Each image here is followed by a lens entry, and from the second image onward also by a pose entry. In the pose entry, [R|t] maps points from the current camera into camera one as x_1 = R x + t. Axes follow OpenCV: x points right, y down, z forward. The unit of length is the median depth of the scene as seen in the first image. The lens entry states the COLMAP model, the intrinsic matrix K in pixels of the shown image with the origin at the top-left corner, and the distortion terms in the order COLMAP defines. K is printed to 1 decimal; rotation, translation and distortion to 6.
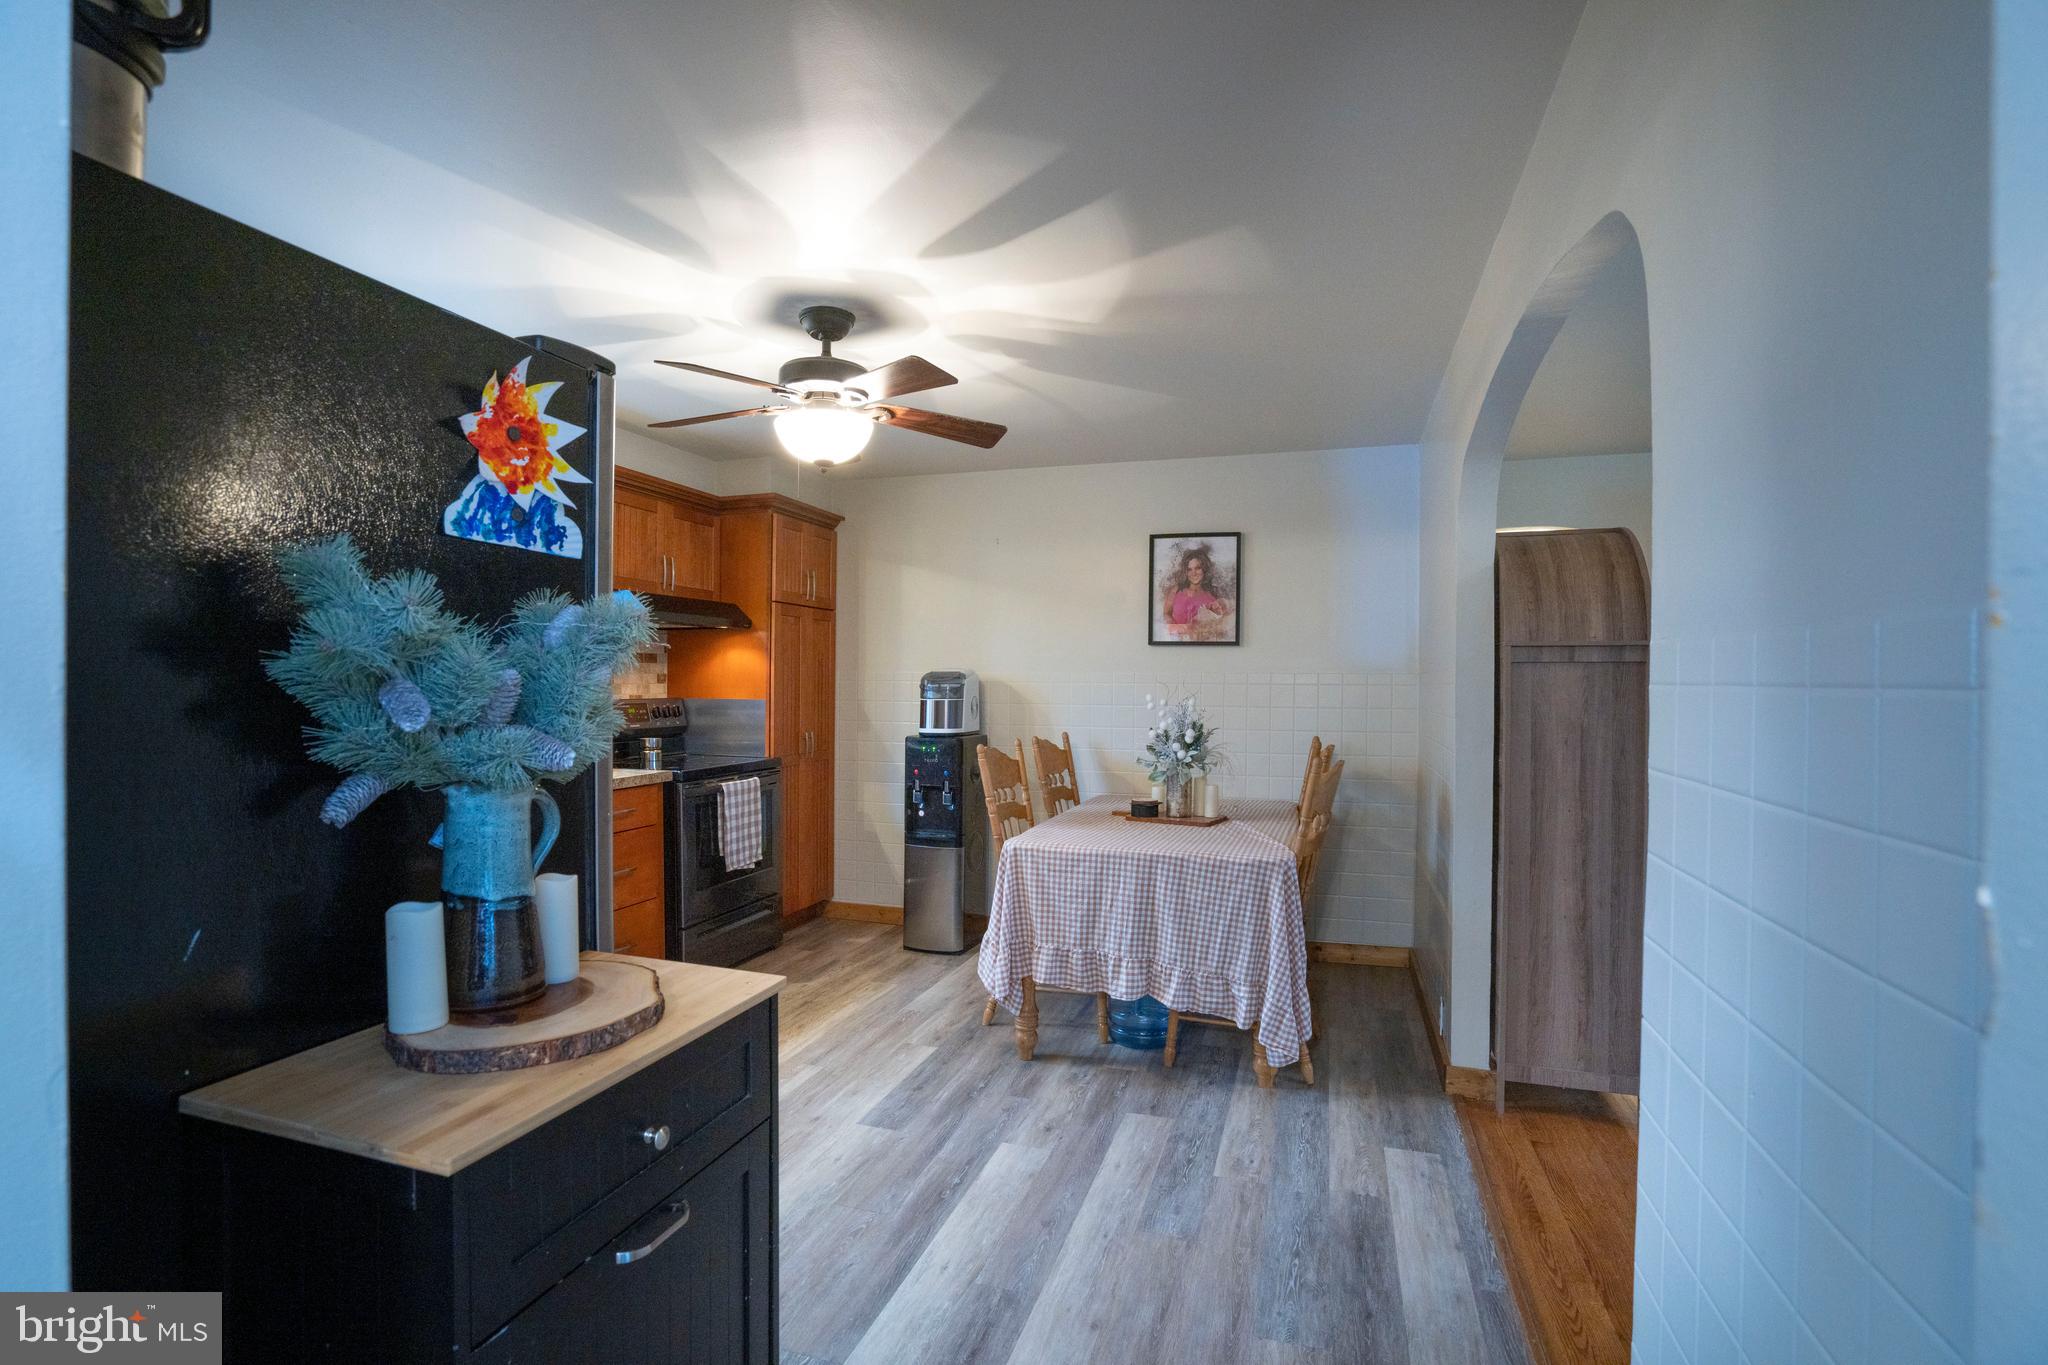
lens RADIAL K [[947.3, 0, 1018.4], [0, 947.3, 689.1], [0, 0, 1]] dist [-0.058848, 0.022643]
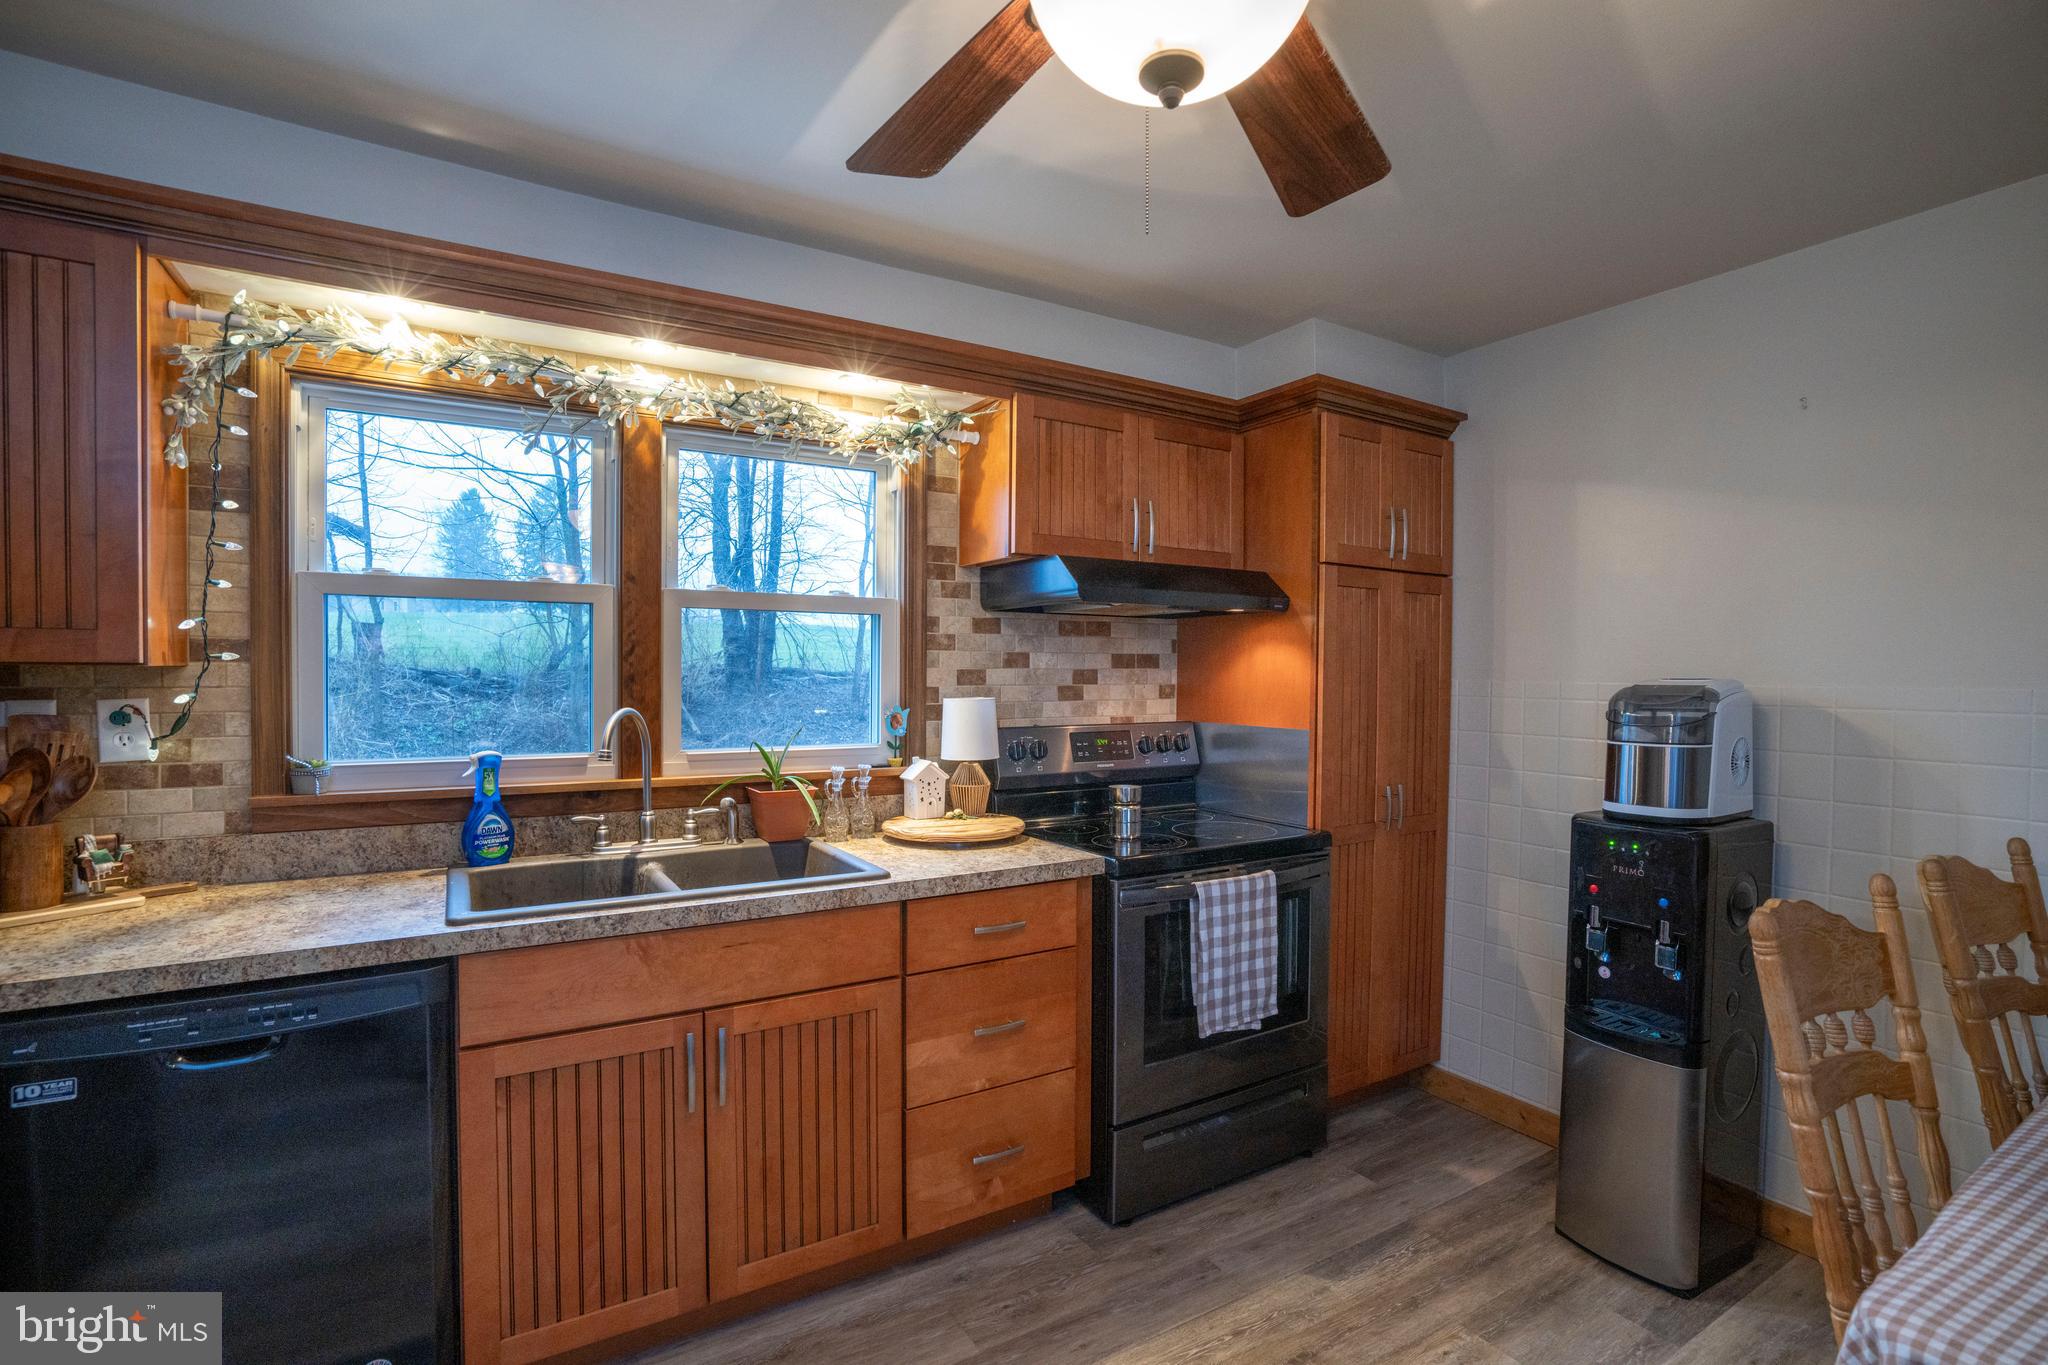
lens RADIAL K [[947.3, 0, 1018.3], [0, 947.3, 689.4], [0, 0, 1]] dist [-0.058848, 0.022643]
pose [[0.758506, 0.010680, -0.651578, -0.023335], [-0.006557, 0.999940, 0.008756, -0.019932], [0.651633, -0.002369, 0.758531, 0.466771]]
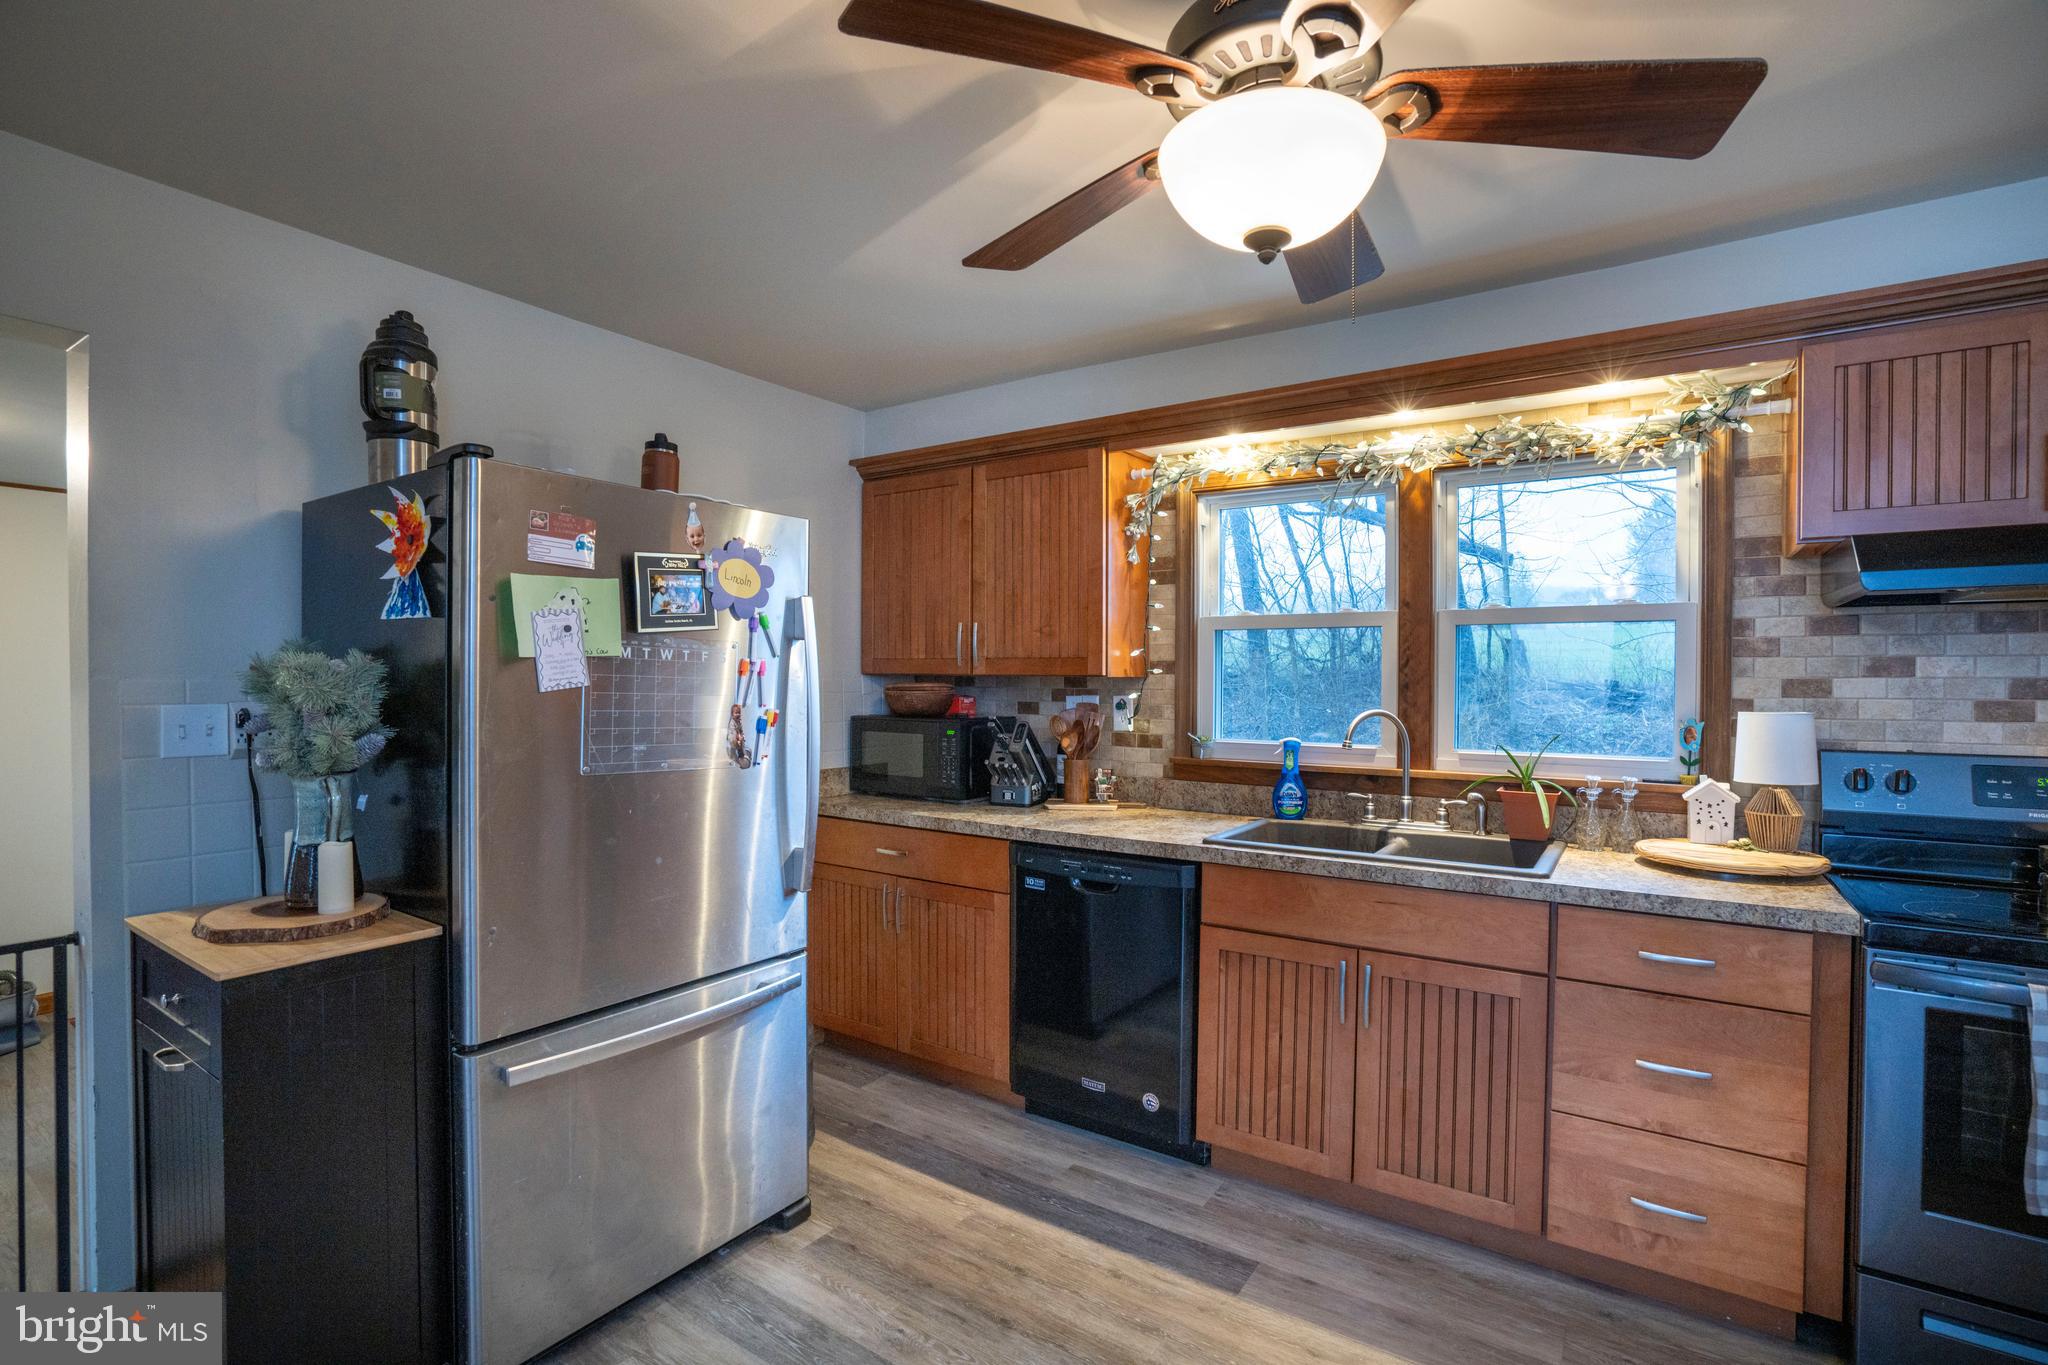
lens RADIAL K [[947.3, 0, 1018.7], [0, 947.3, 687.5], [0, 0, 1]] dist [-0.058848, 0.022643]
pose [[-0.281058, 0.002263, -0.959688, 0.161896], [-0.014889, 0.999867, 0.006718, -0.019662], [0.959575, 0.016177, -0.280987, 0.656132]]
